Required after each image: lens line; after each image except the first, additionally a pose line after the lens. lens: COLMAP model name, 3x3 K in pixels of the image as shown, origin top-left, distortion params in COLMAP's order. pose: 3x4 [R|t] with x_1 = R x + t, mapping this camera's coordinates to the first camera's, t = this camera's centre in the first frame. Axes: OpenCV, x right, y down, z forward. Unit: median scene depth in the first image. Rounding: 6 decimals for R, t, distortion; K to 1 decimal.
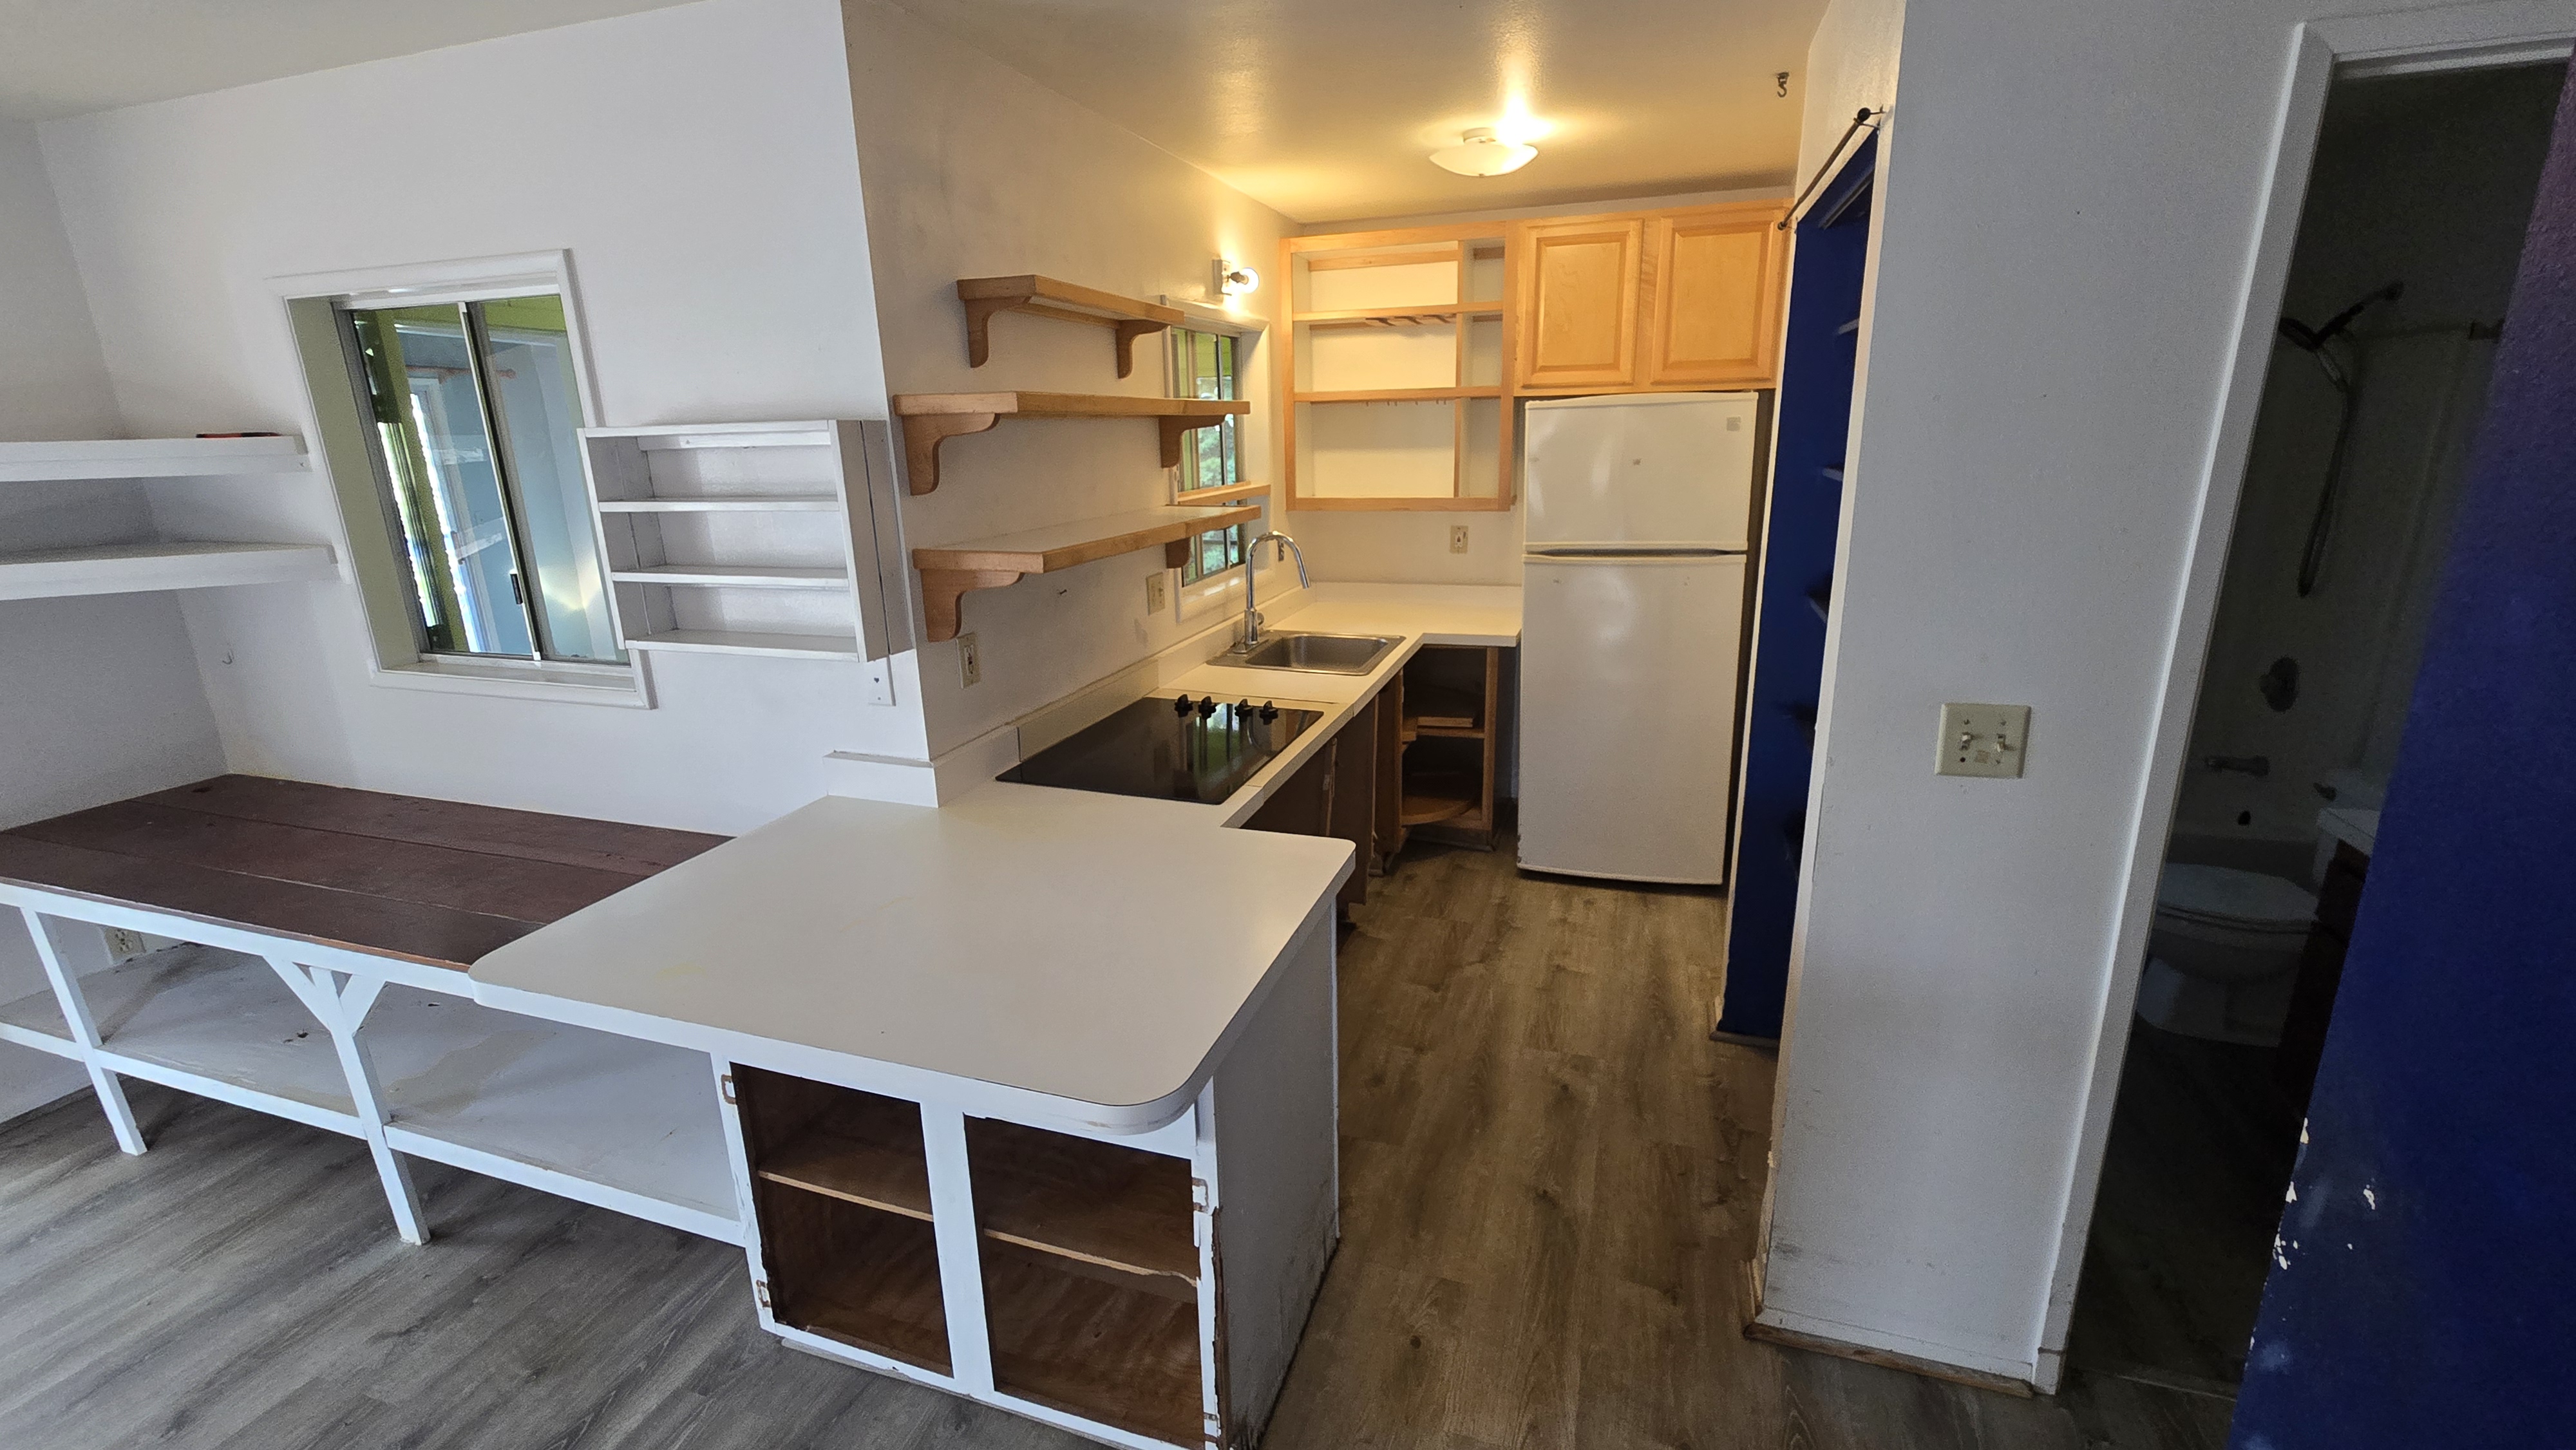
lens RADIAL K [[1063.3, 0, 1294.3], [0, 1063.3, 718.0], [0, 0, 1]] dist [0.000142, 0.000729]
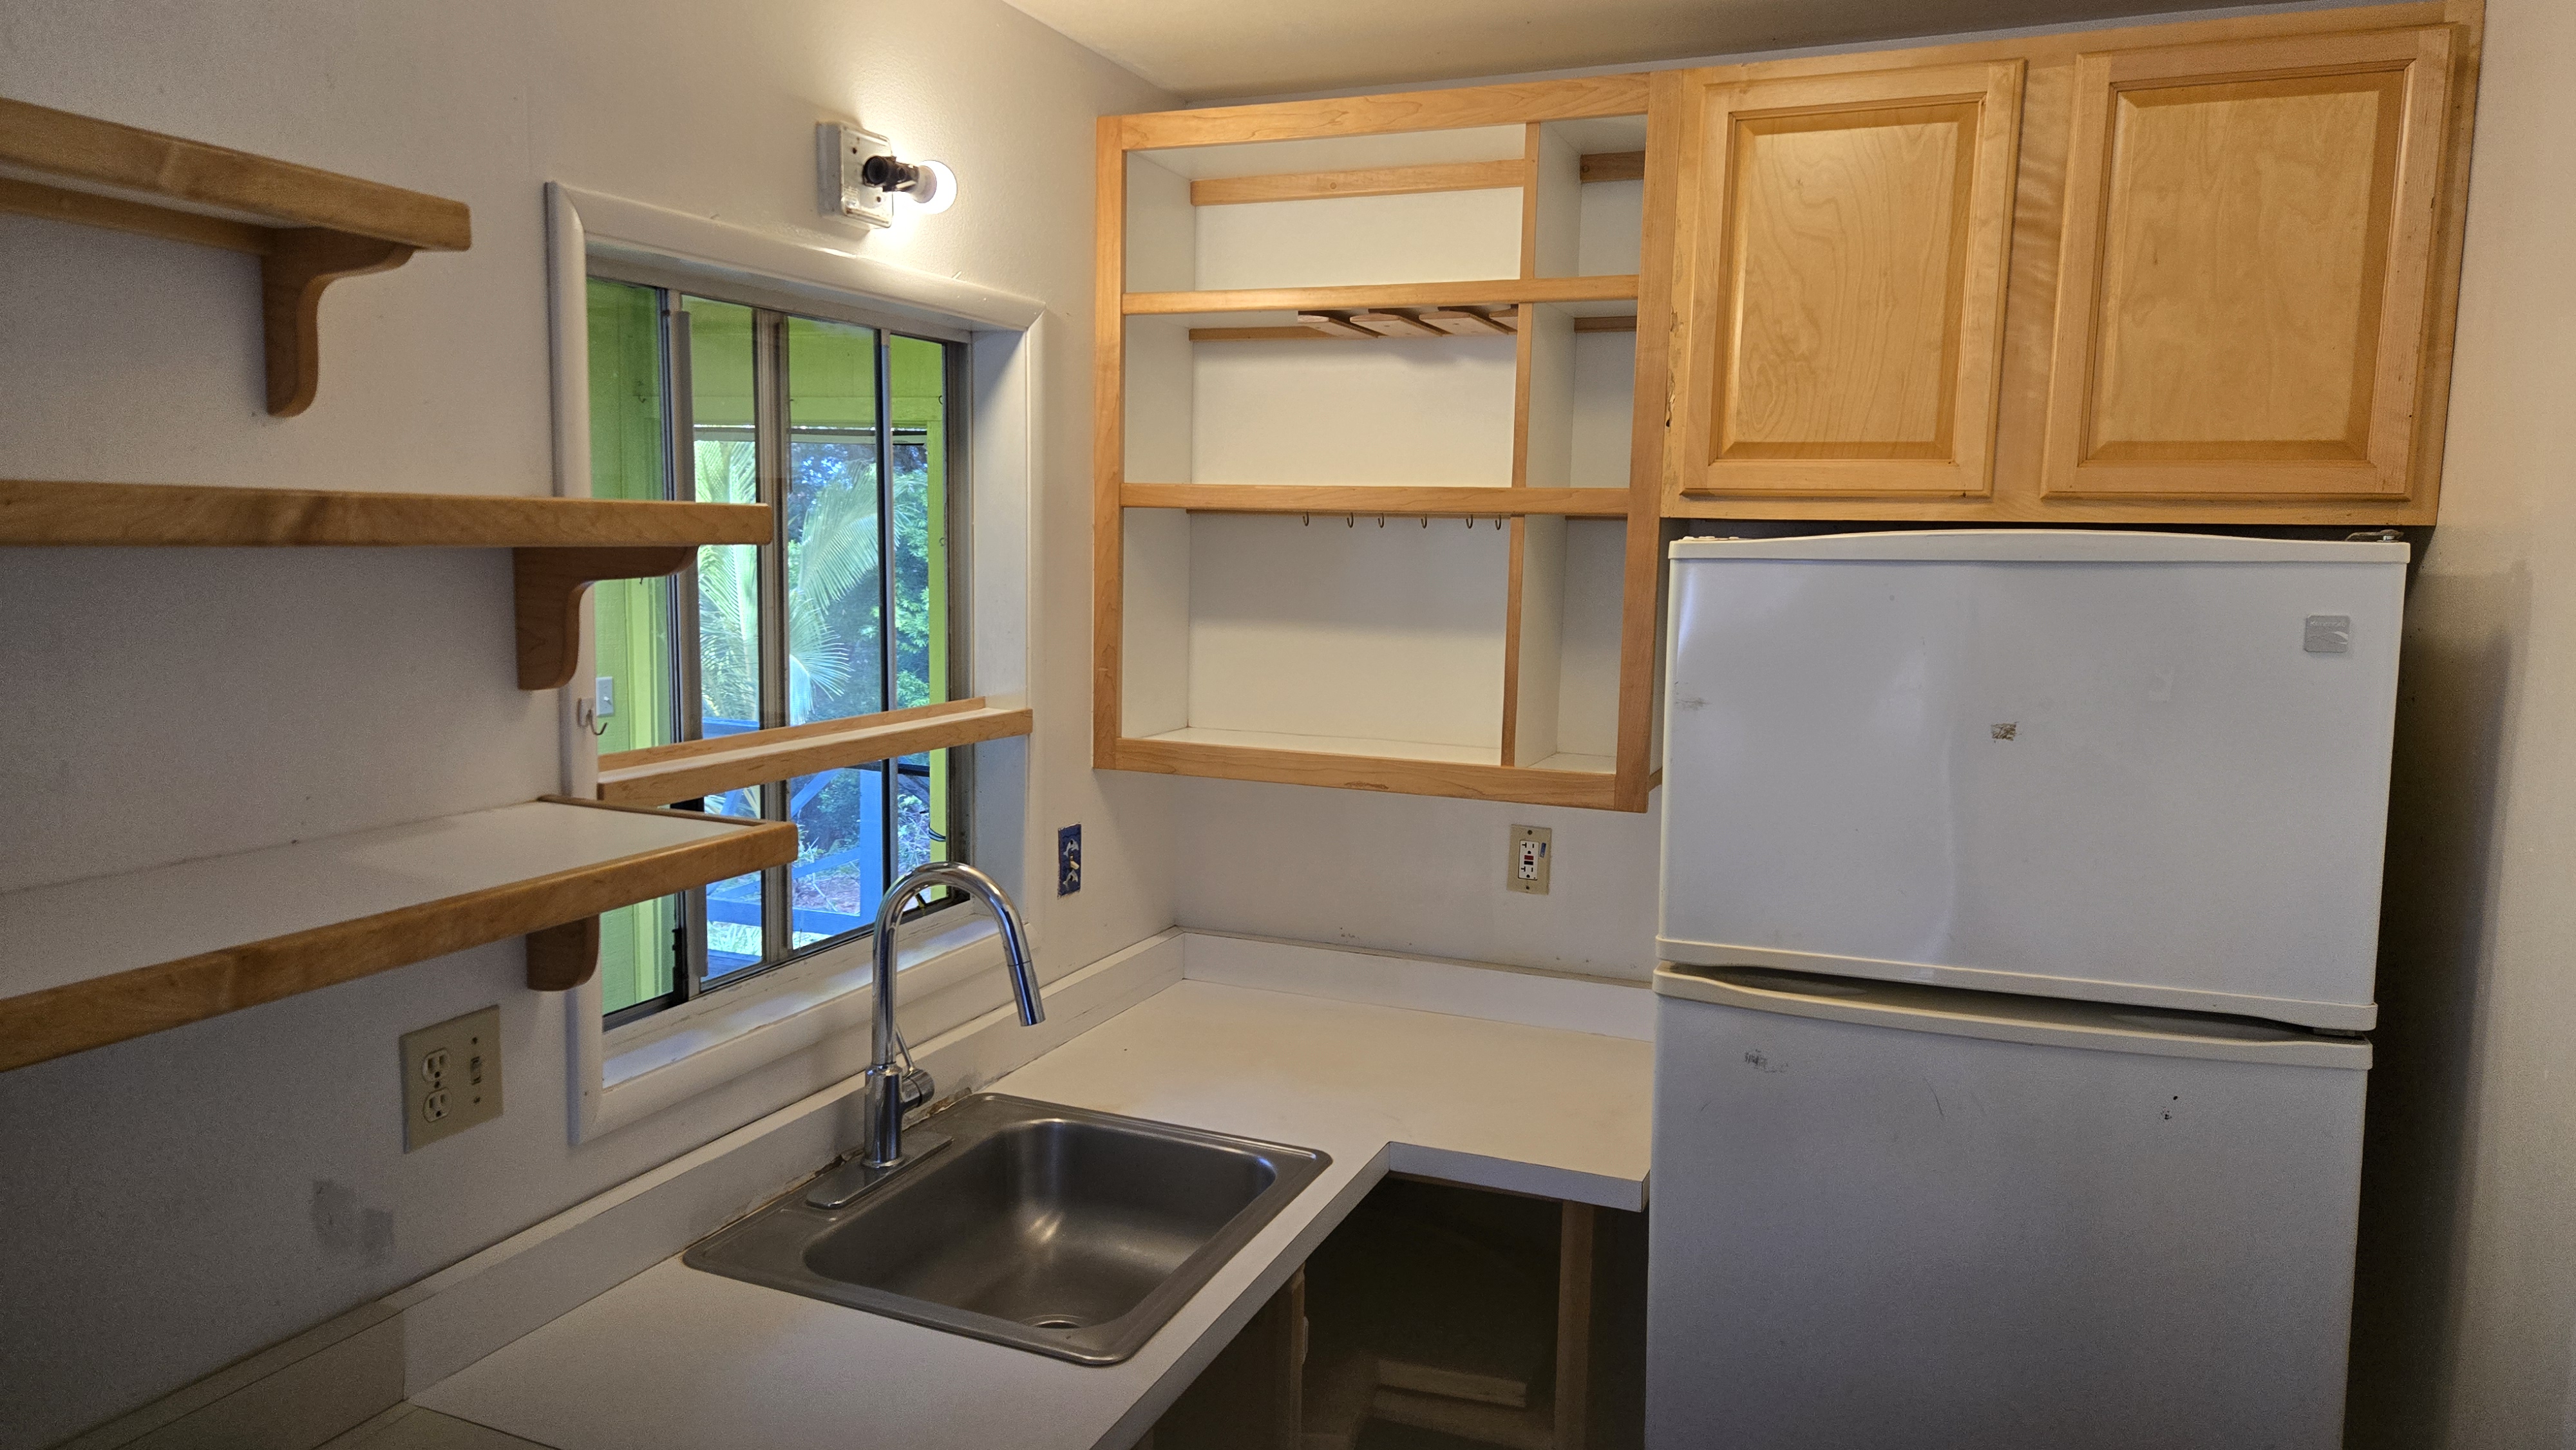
lens RADIAL K [[1710.3, 0, 1288.8], [0, 1710.3, 740.0], [0, 0, 1]] dist [0.047843, 0.002177]
pose [[0.996192, 0.051789, -0.070139, 0.123368], [-0.061353, 0.987979, -0.141894, -0.131884], [0.061948, 0.145657, 0.987394, 0.407108]]
